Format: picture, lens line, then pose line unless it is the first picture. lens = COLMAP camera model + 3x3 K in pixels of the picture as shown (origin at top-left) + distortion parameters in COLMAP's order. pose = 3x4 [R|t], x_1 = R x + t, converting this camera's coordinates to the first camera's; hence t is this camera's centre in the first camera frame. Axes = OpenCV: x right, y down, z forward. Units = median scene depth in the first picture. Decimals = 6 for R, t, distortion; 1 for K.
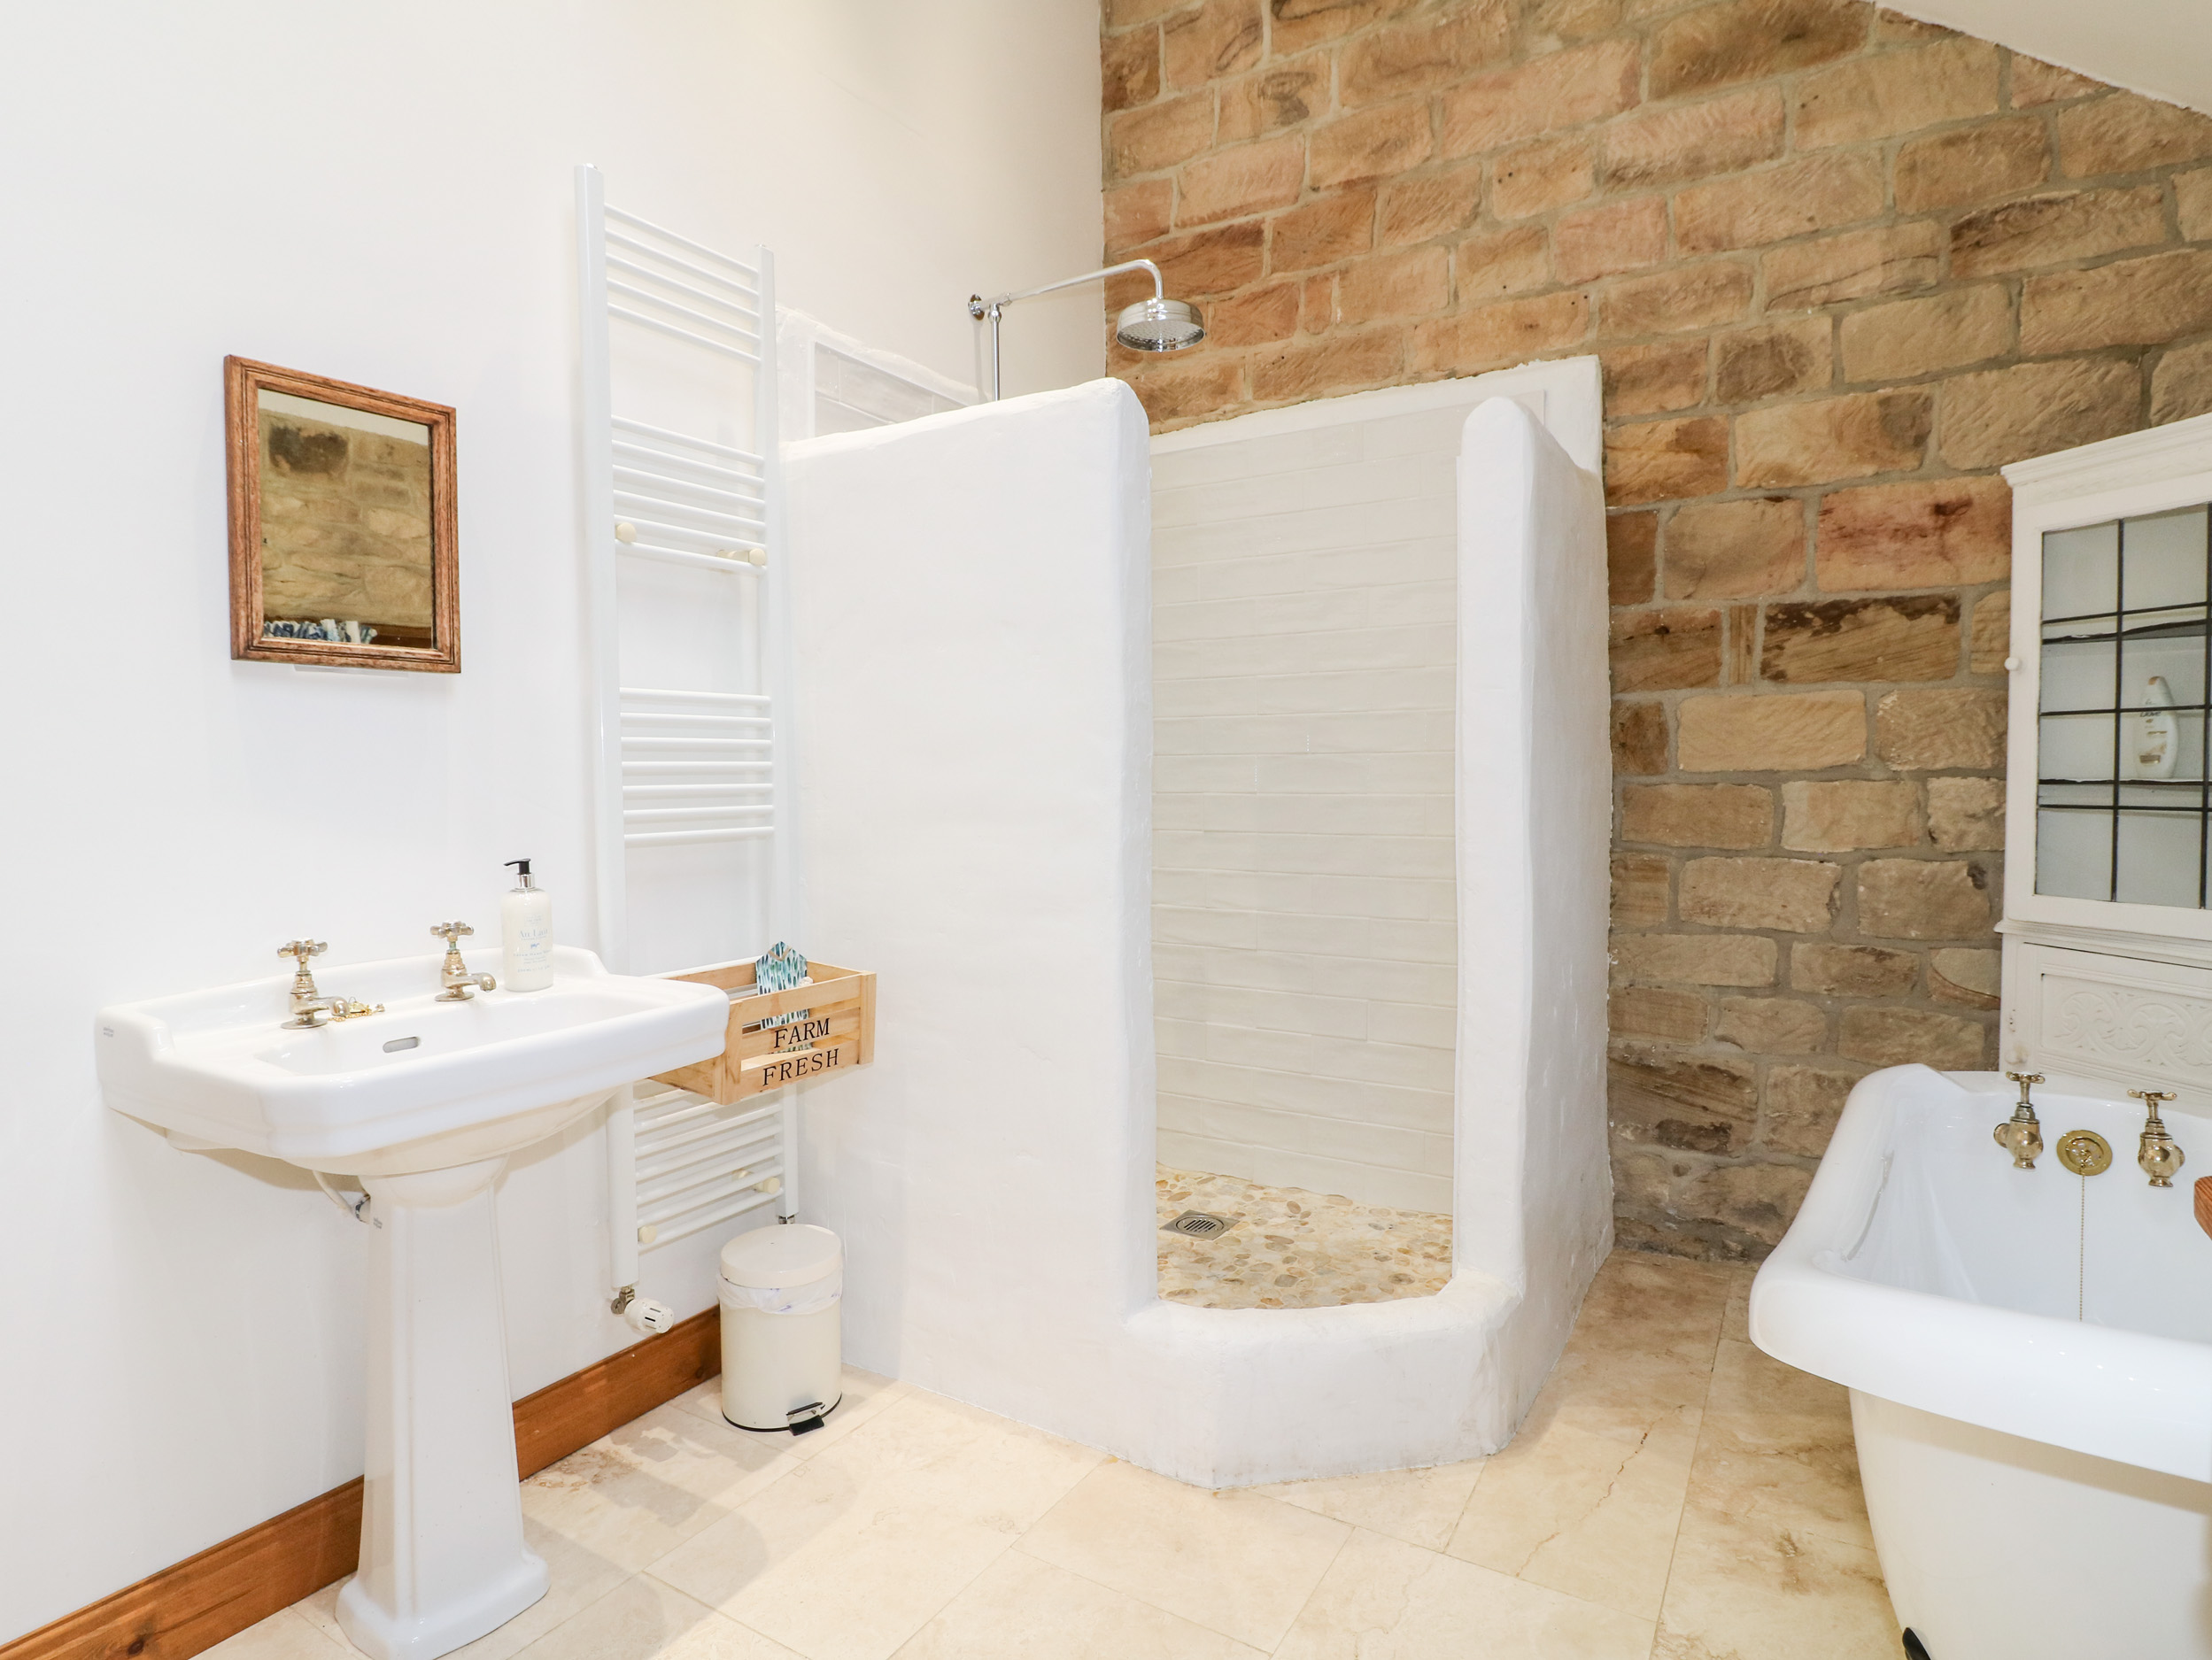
lens RADIAL K [[1192.6, 0, 1108.7], [0, 1192.6, 818.6], [0, 0, 1]] dist [-0.005573, -0.009344]
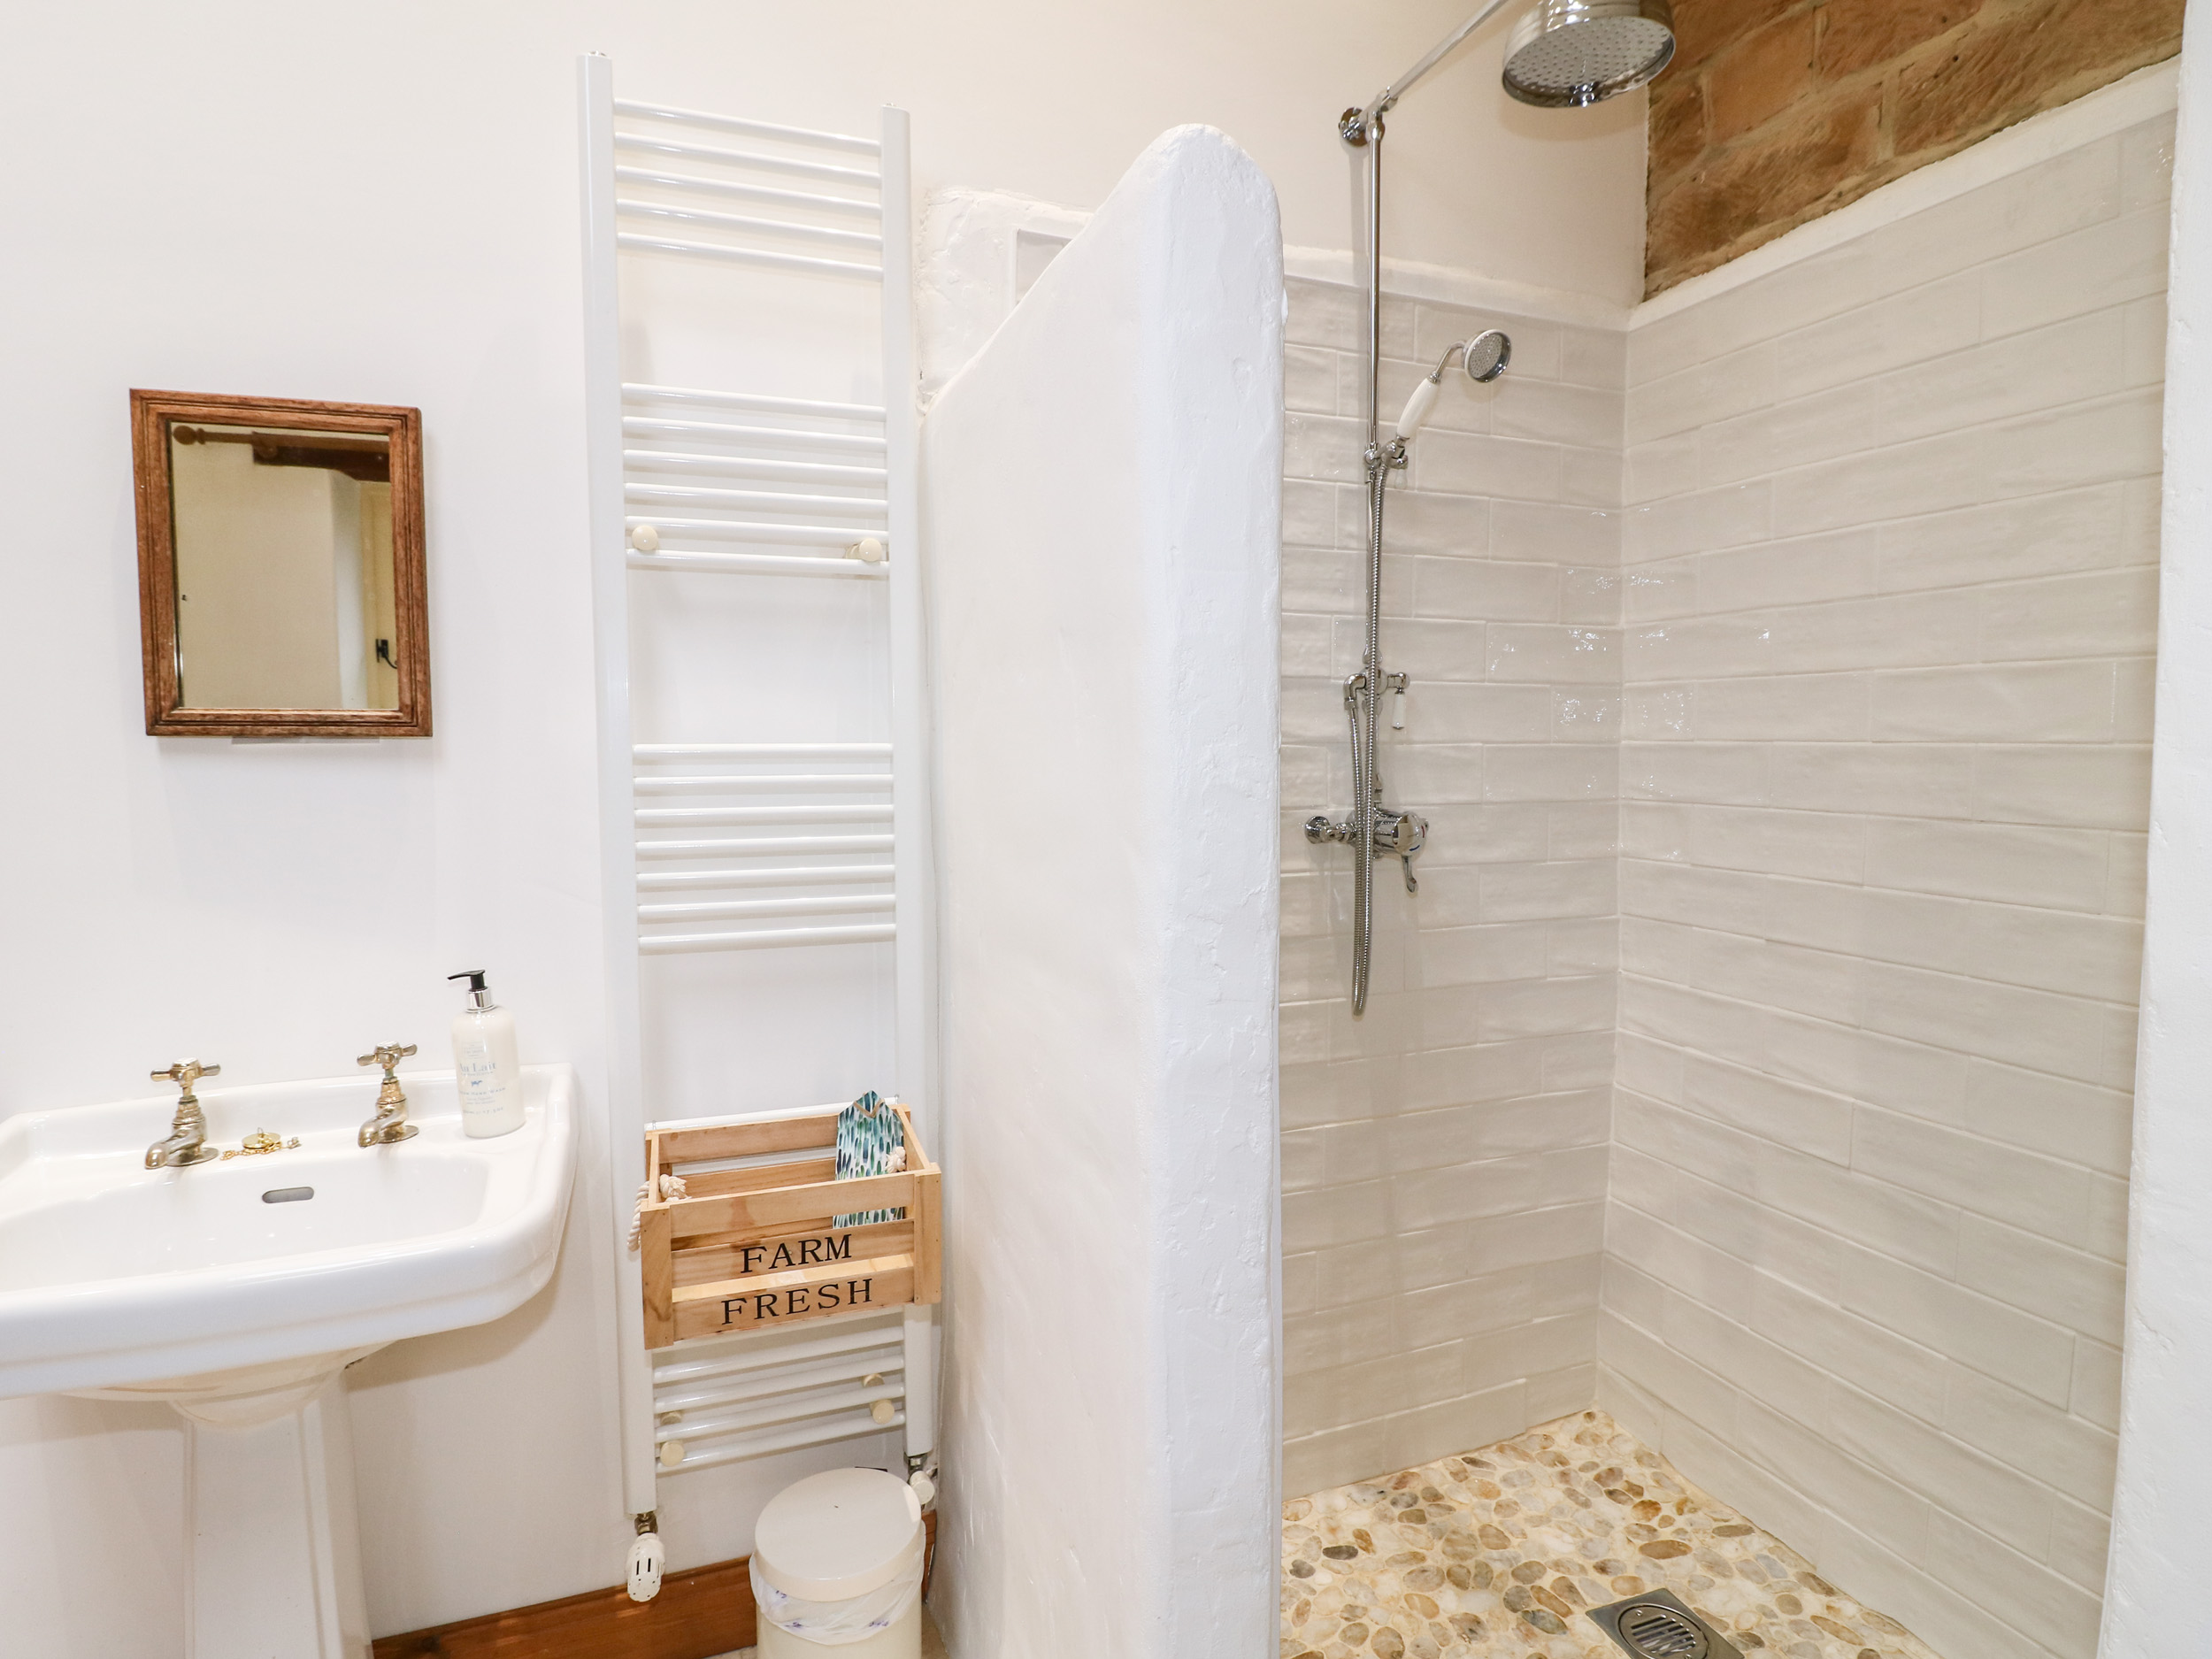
lens RADIAL K [[1166.6, 0, 1104.8], [0, 1166.6, 811.6], [0, 0, 1]] dist [-0.002021, -0.013002]
pose [[0.789599, 0.045498, -0.611935, 0.225311], [-0.030206, 0.998920, 0.035295, -0.082166], [0.612880, -0.009385, 0.790120, 0.475977]]
